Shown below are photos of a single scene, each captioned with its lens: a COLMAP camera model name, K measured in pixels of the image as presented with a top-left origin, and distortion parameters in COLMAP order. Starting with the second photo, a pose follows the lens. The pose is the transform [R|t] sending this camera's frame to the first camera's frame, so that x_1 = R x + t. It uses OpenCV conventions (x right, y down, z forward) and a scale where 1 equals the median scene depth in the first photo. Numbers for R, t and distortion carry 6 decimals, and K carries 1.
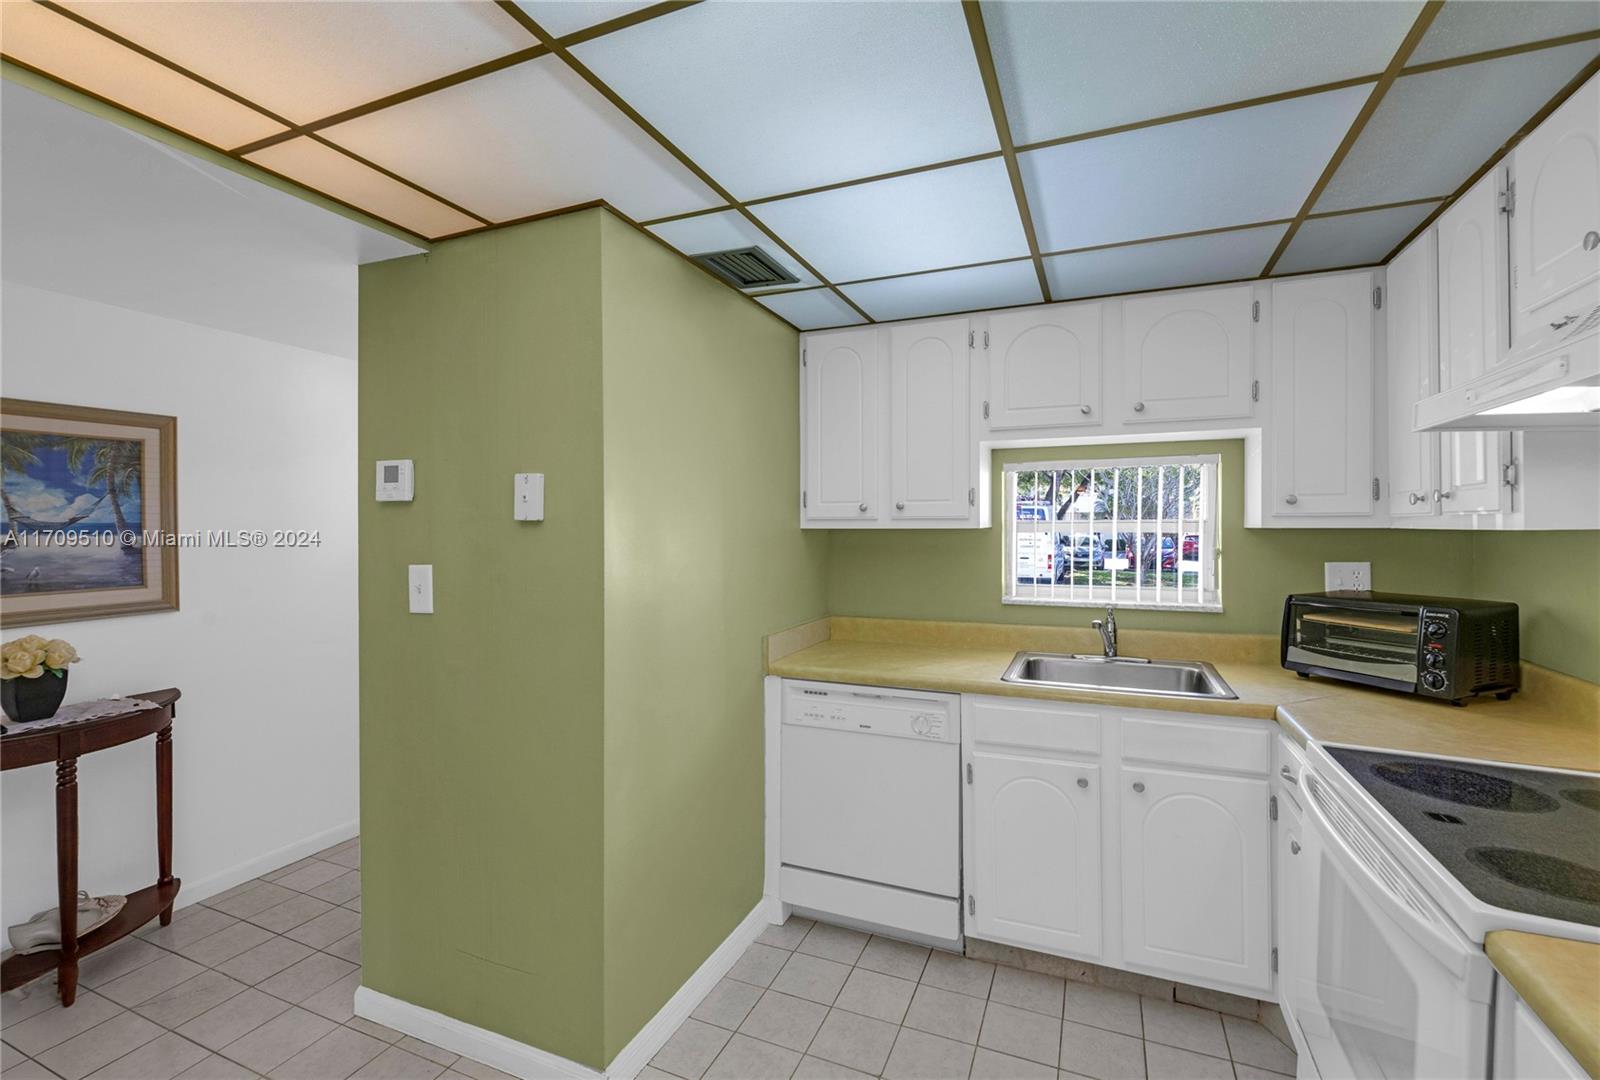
lens RADIAL K [[717.1, 0, 794.5], [0, 717.1, 535.8], [0, 0, 1]] dist [-0.001657, -0.001049]
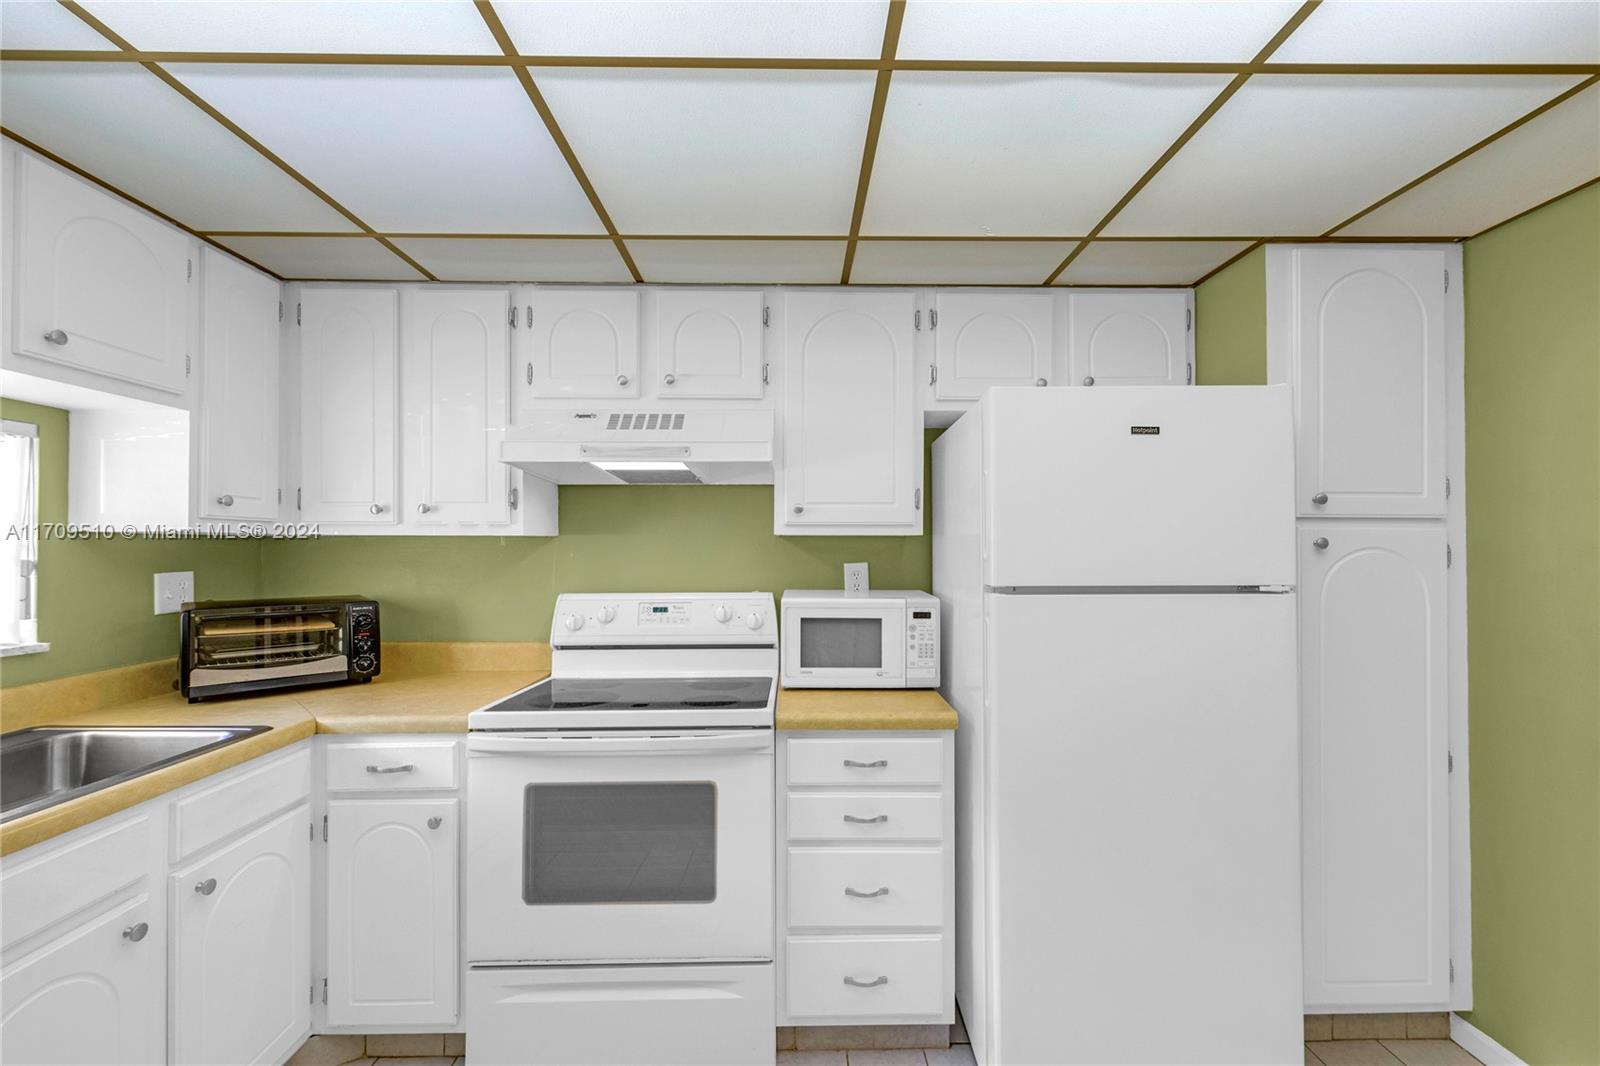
lens RADIAL K [[656.8, 0, 808.6], [0, 656.8, 540.1], [0, 0, 1]] dist [-0.003294, -0.000053]
pose [[-0.419486, 0.017517, 0.907593, -0.331367], [0.012913, 0.999828, -0.013329, 0.018541], [-0.907670, 0.006128, -0.419639, 0.654141]]
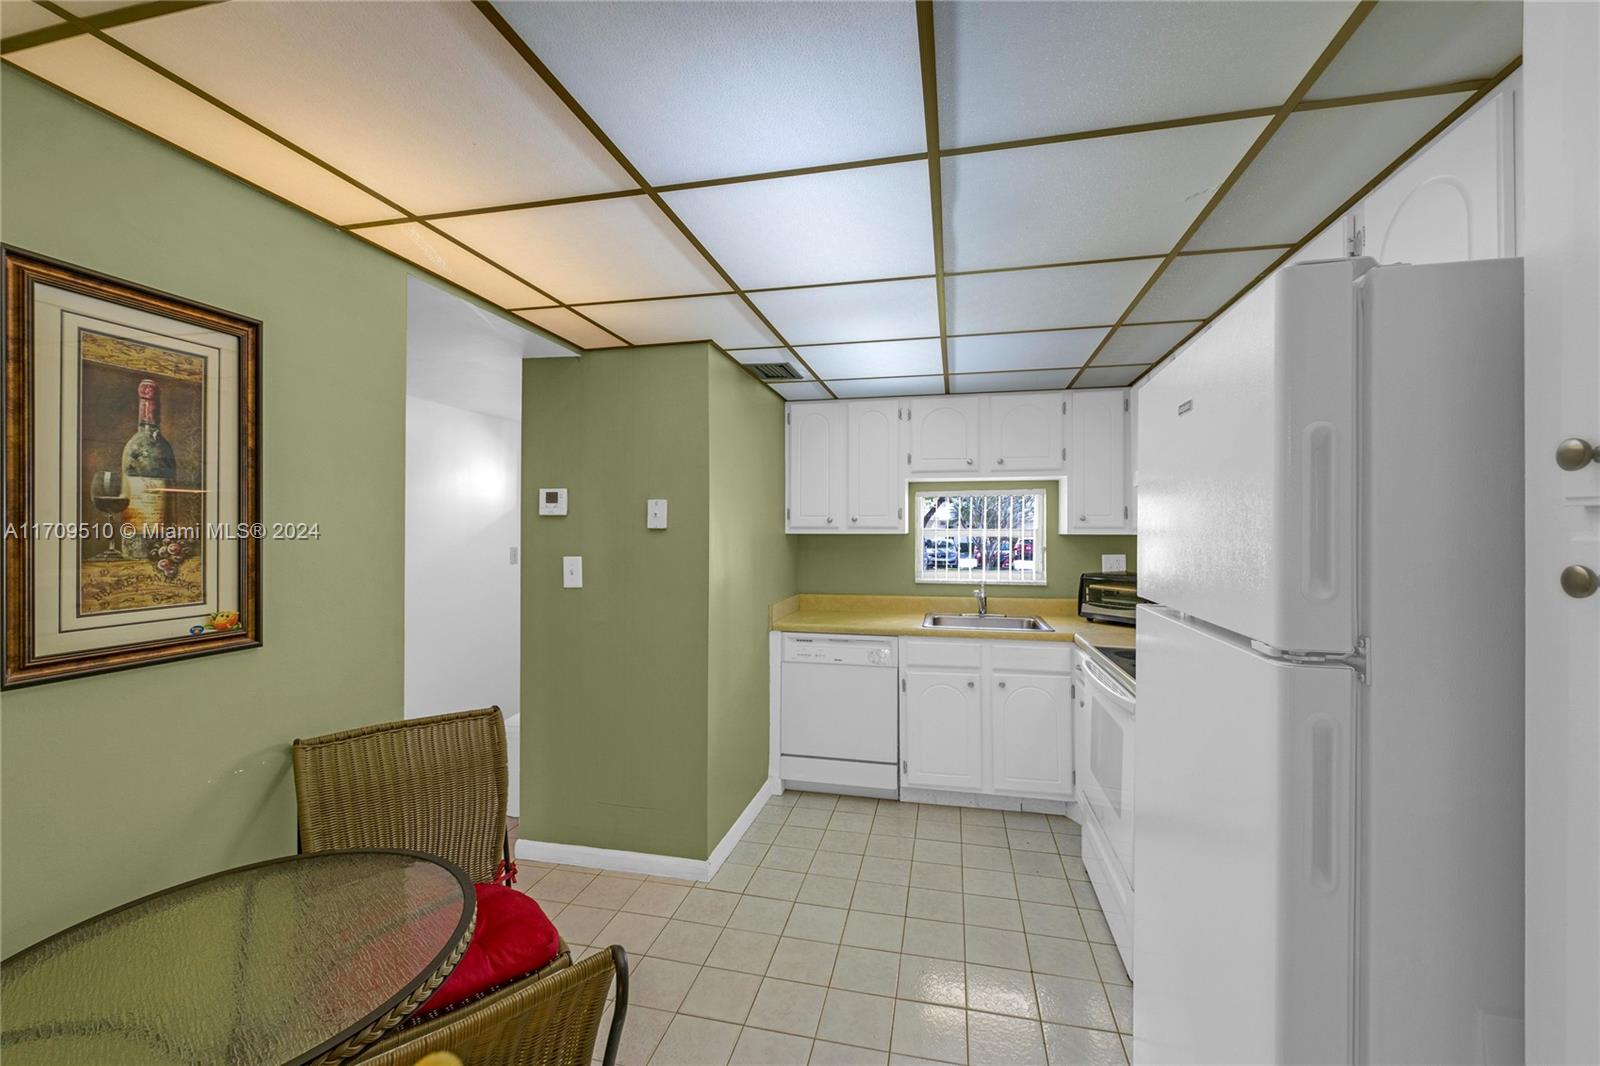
lens RADIAL K [[656.8, 0, 804.7], [0, 656.8, 534.3], [0, 0, 1]] dist [-0.003294, -0.000053]
pose [[0.982974, 0.003183, 0.183715, -0.249215], [-0.001754, 0.999967, -0.007939, 0.002398], [-0.183734, 0.007482, 0.982948, -0.419259]]
